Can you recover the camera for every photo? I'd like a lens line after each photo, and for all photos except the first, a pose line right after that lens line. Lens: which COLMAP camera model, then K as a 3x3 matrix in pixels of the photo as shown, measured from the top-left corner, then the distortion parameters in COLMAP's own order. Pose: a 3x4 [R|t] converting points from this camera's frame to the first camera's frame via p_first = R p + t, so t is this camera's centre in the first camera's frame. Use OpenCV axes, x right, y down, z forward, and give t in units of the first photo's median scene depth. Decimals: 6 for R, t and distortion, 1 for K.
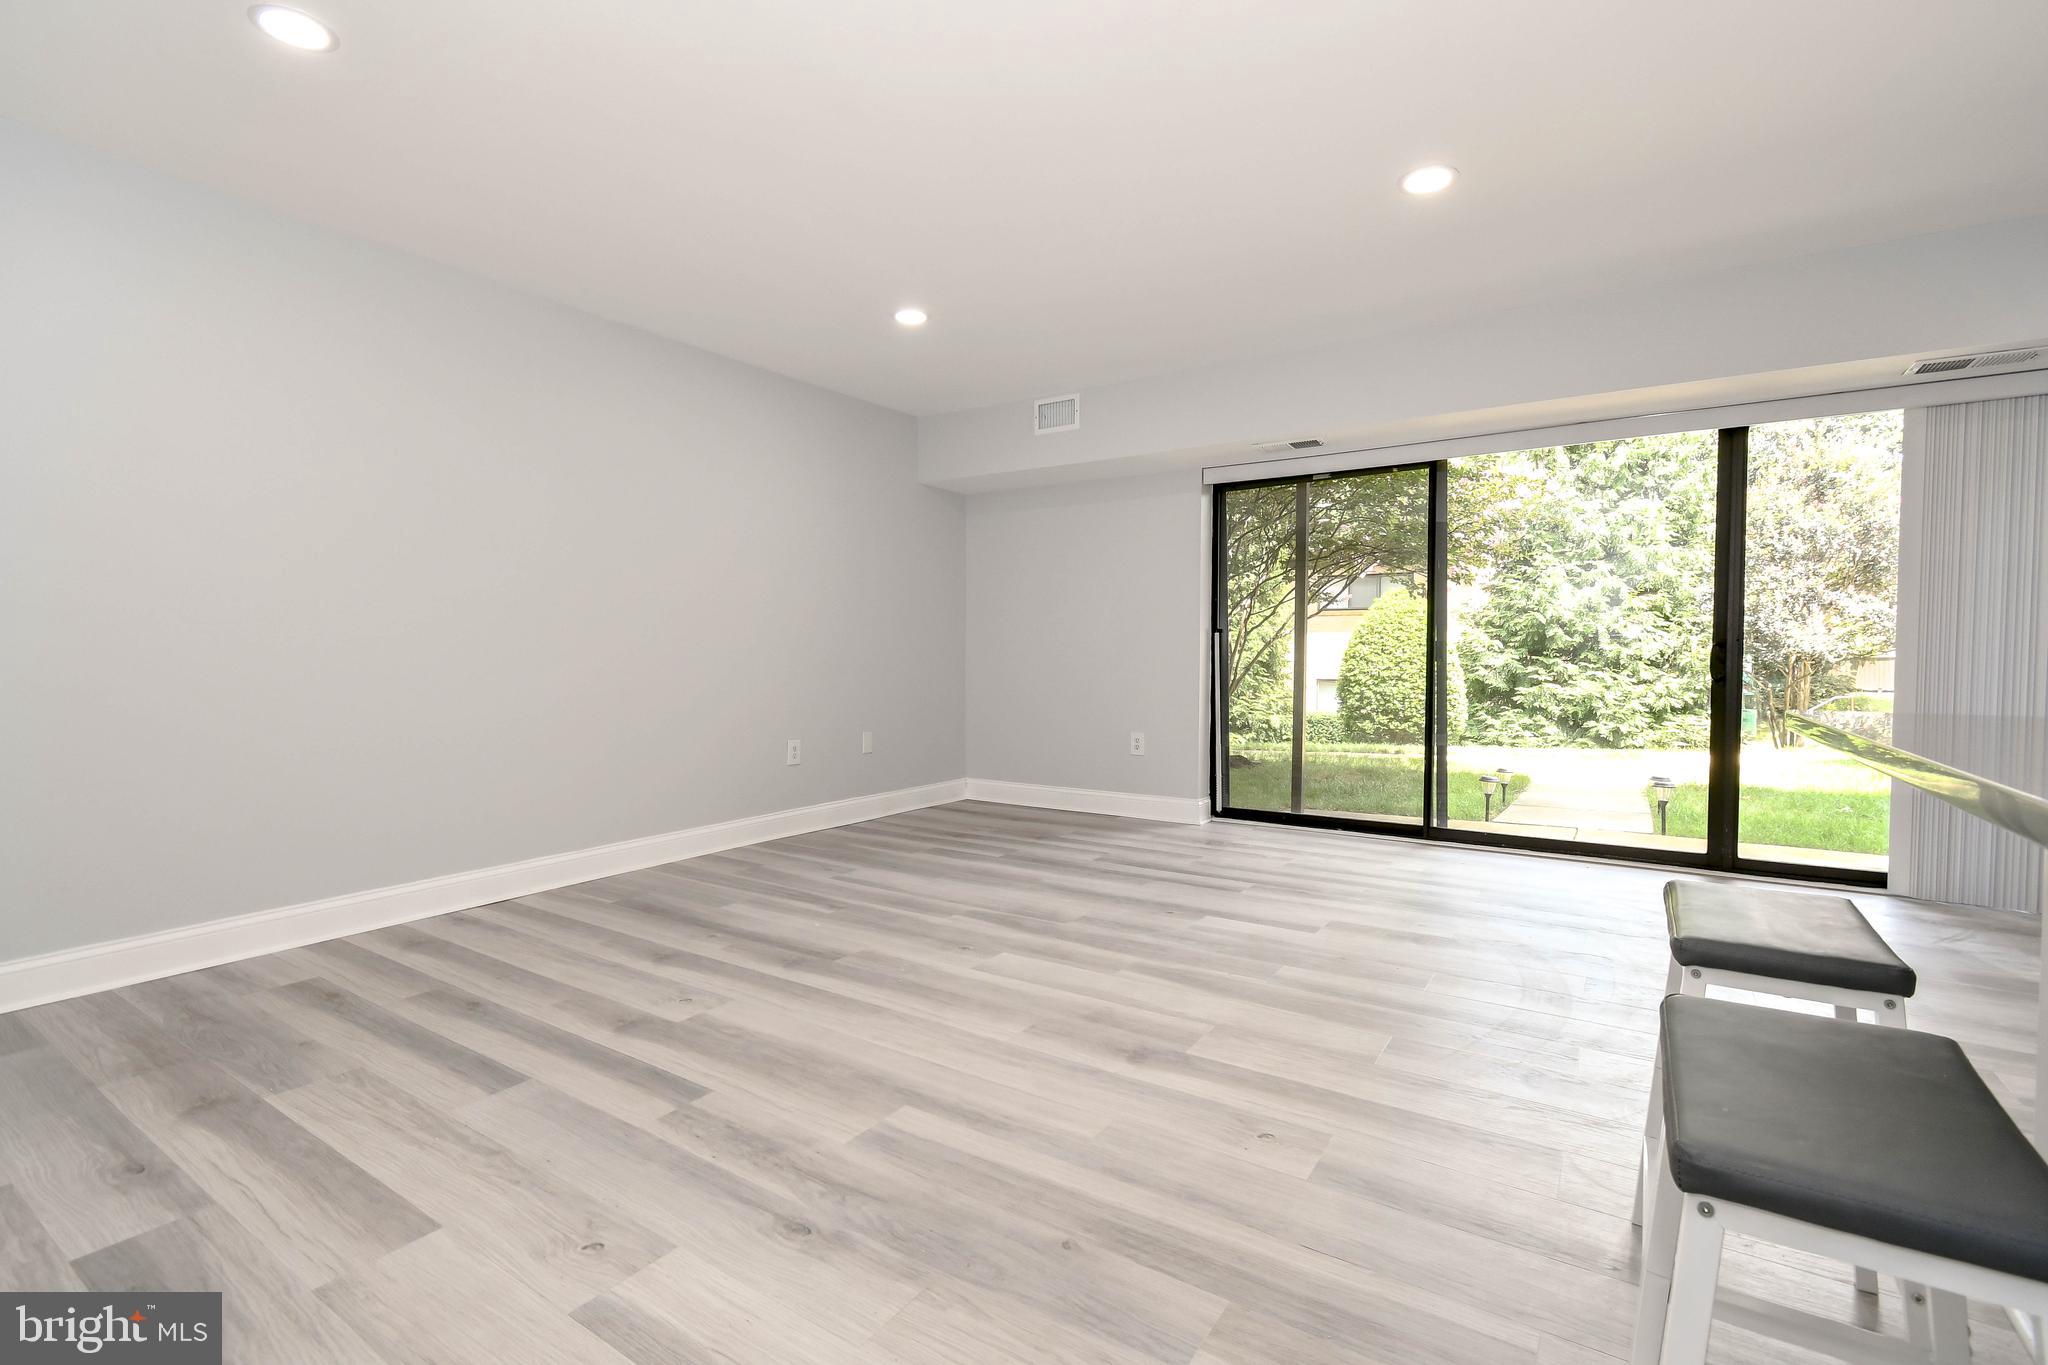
lens RADIAL K [[924.1, 0, 1019.2], [0, 924.1, 680.5], [0, 0, 1]] dist [0.005451, 0.000321]
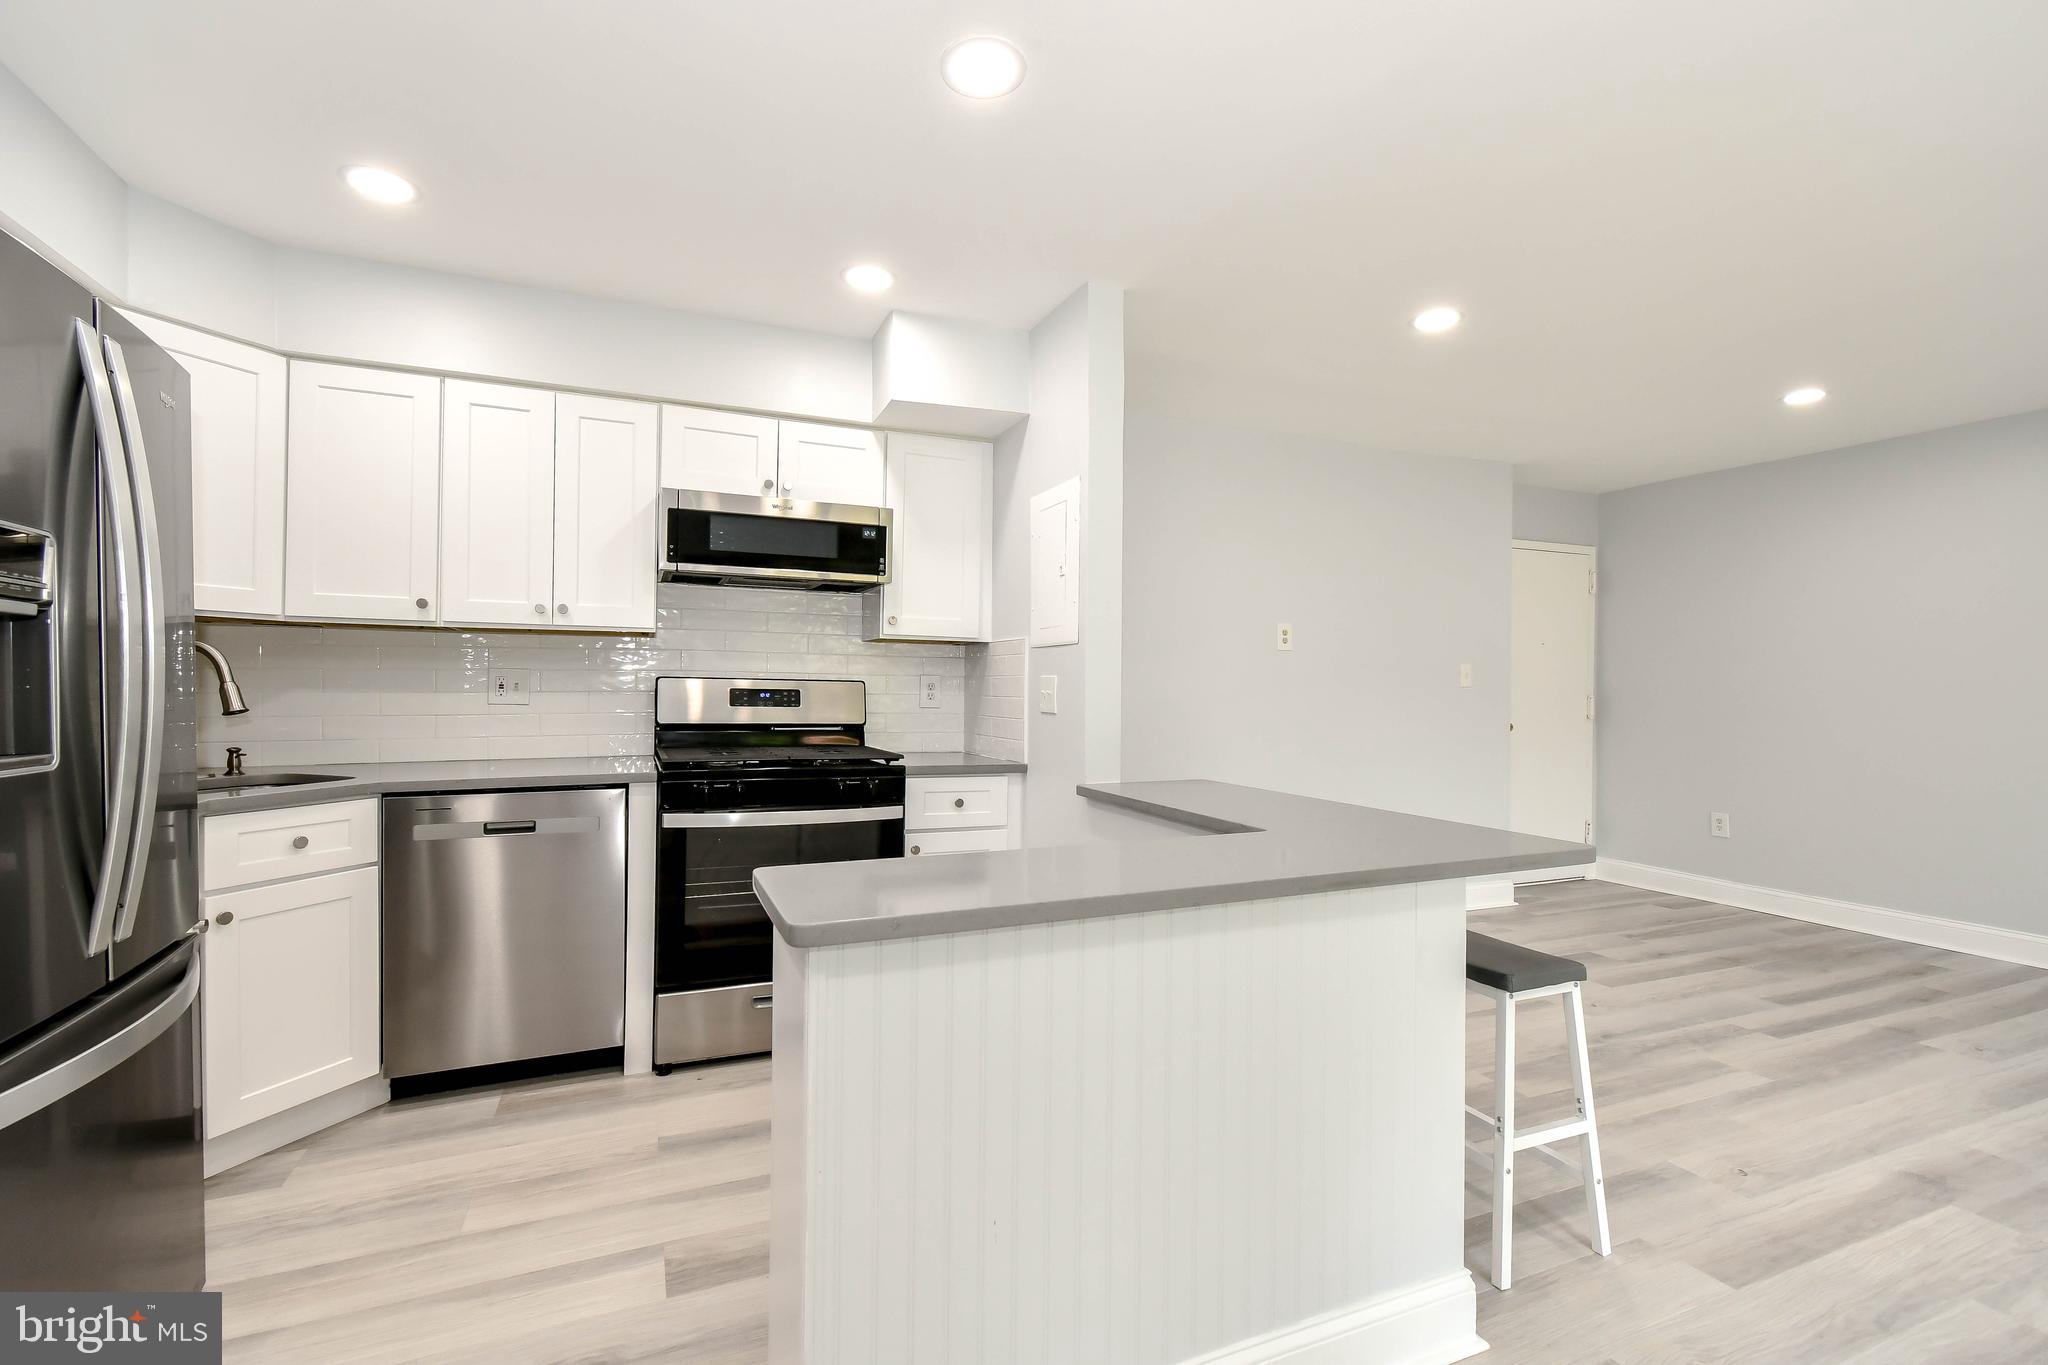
lens RADIAL K [[915.8, 0, 1025.8], [0, 915.8, 685.5], [0, 0, 1]] dist [0.000162, -0.000625]
pose [[-0.551082, -0.006709, -0.834424, 0.690375], [-0.033506, 0.999339, 0.014094, -0.050411], [0.833778, 0.035726, -0.550942, 0.330150]]
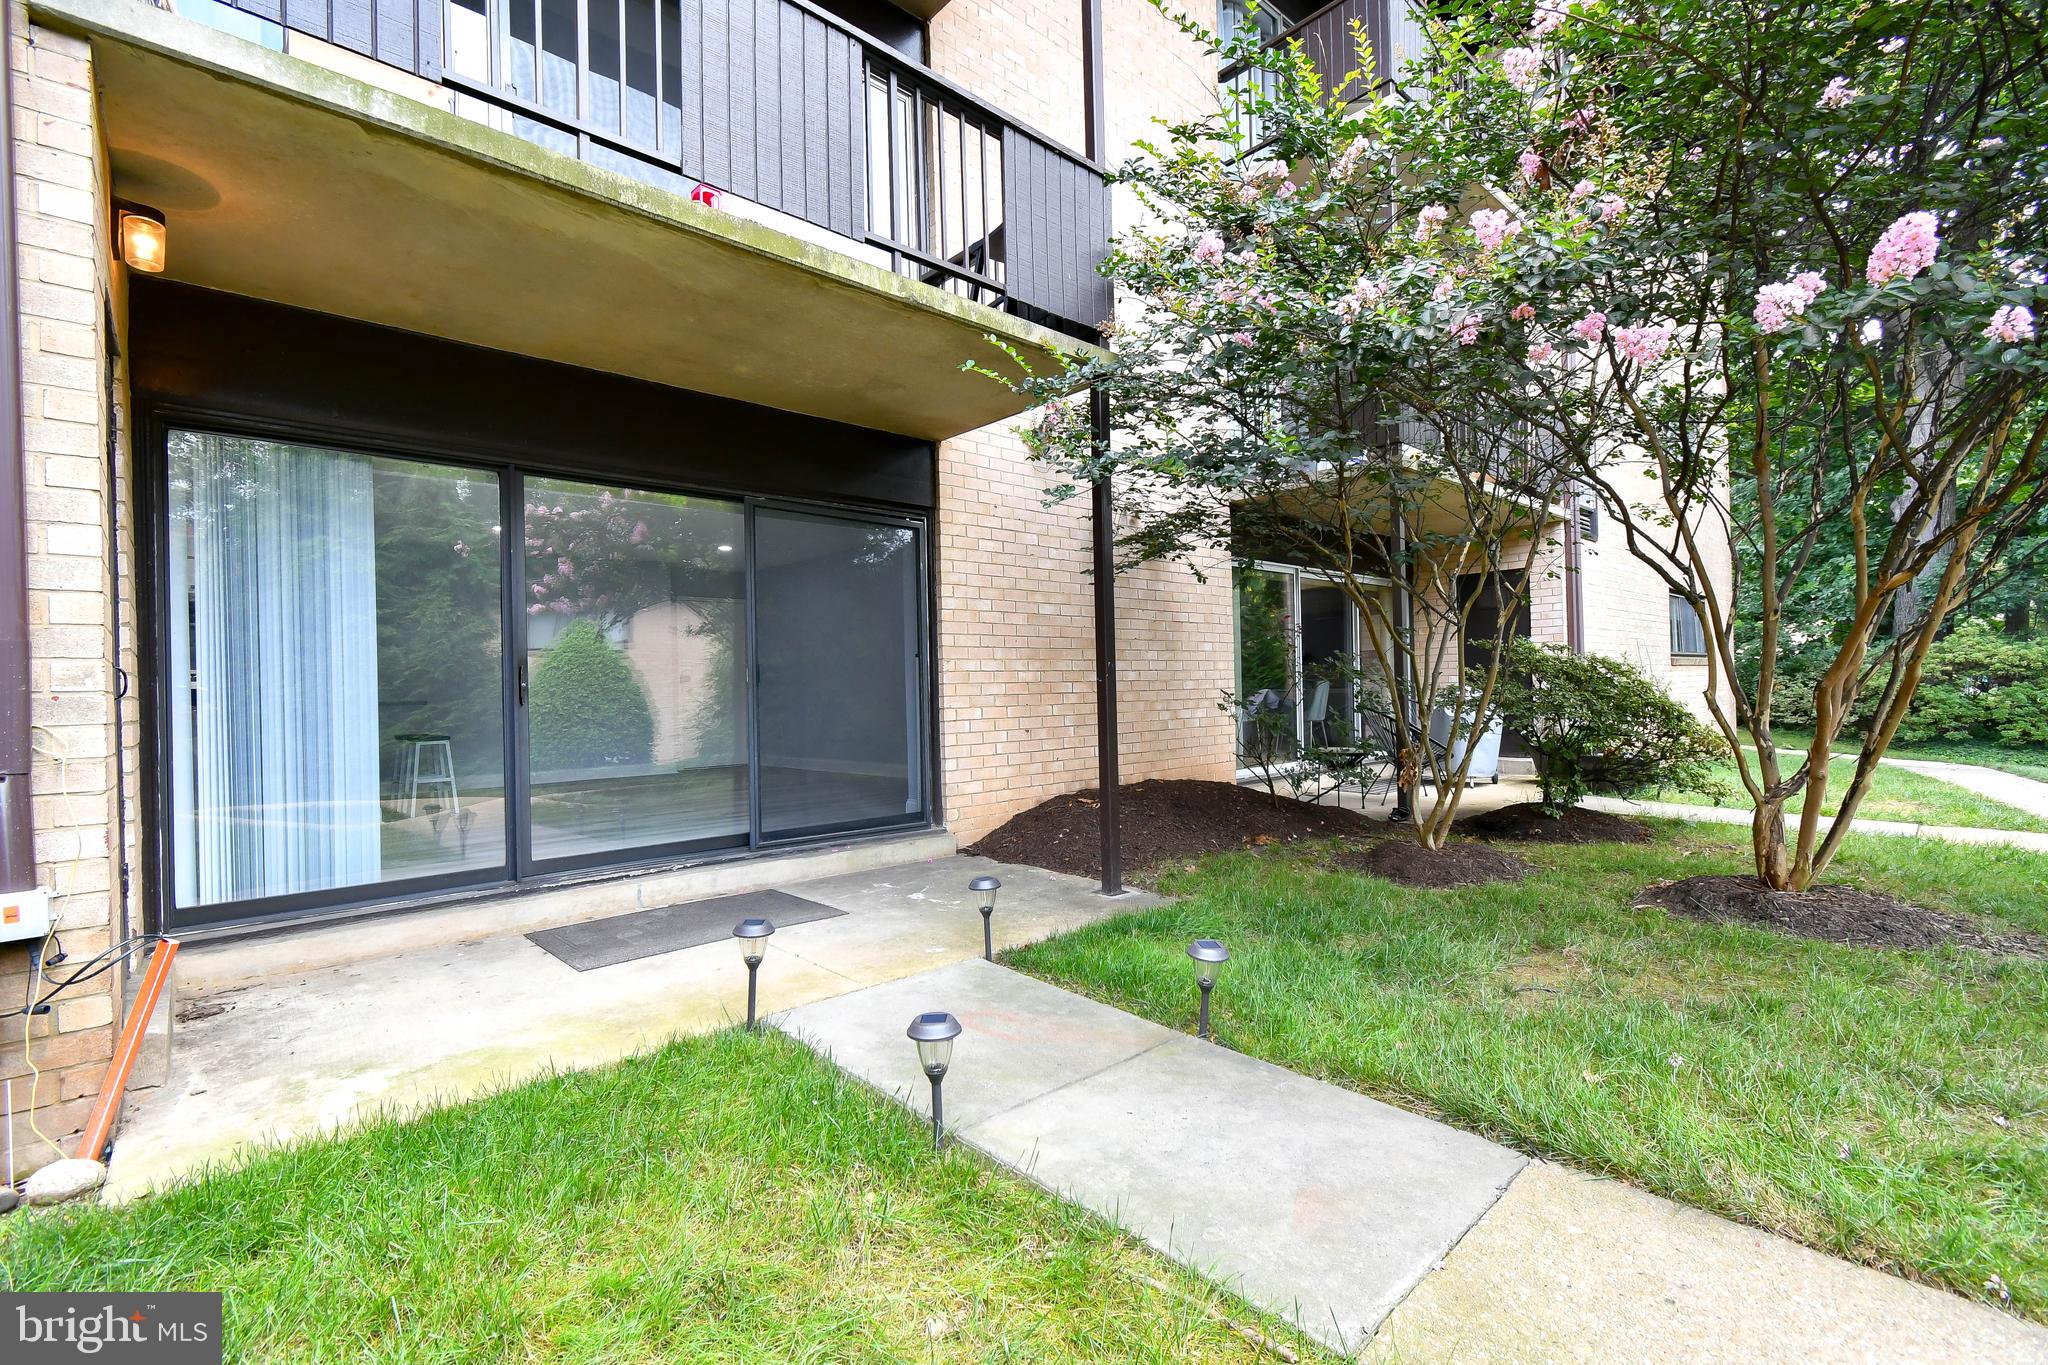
lens RADIAL K [[901.2, 0, 1018.2], [0, 901.2, 686.4], [0, 0, 1]] dist [0.001816, 0.000051]
pose [[-0.251453, 0.002047, -0.967867, 1.394076], [-0.004560, 0.999984, 0.003299, -0.020295], [0.967859, 0.005243, -0.251440, 1.555208]]
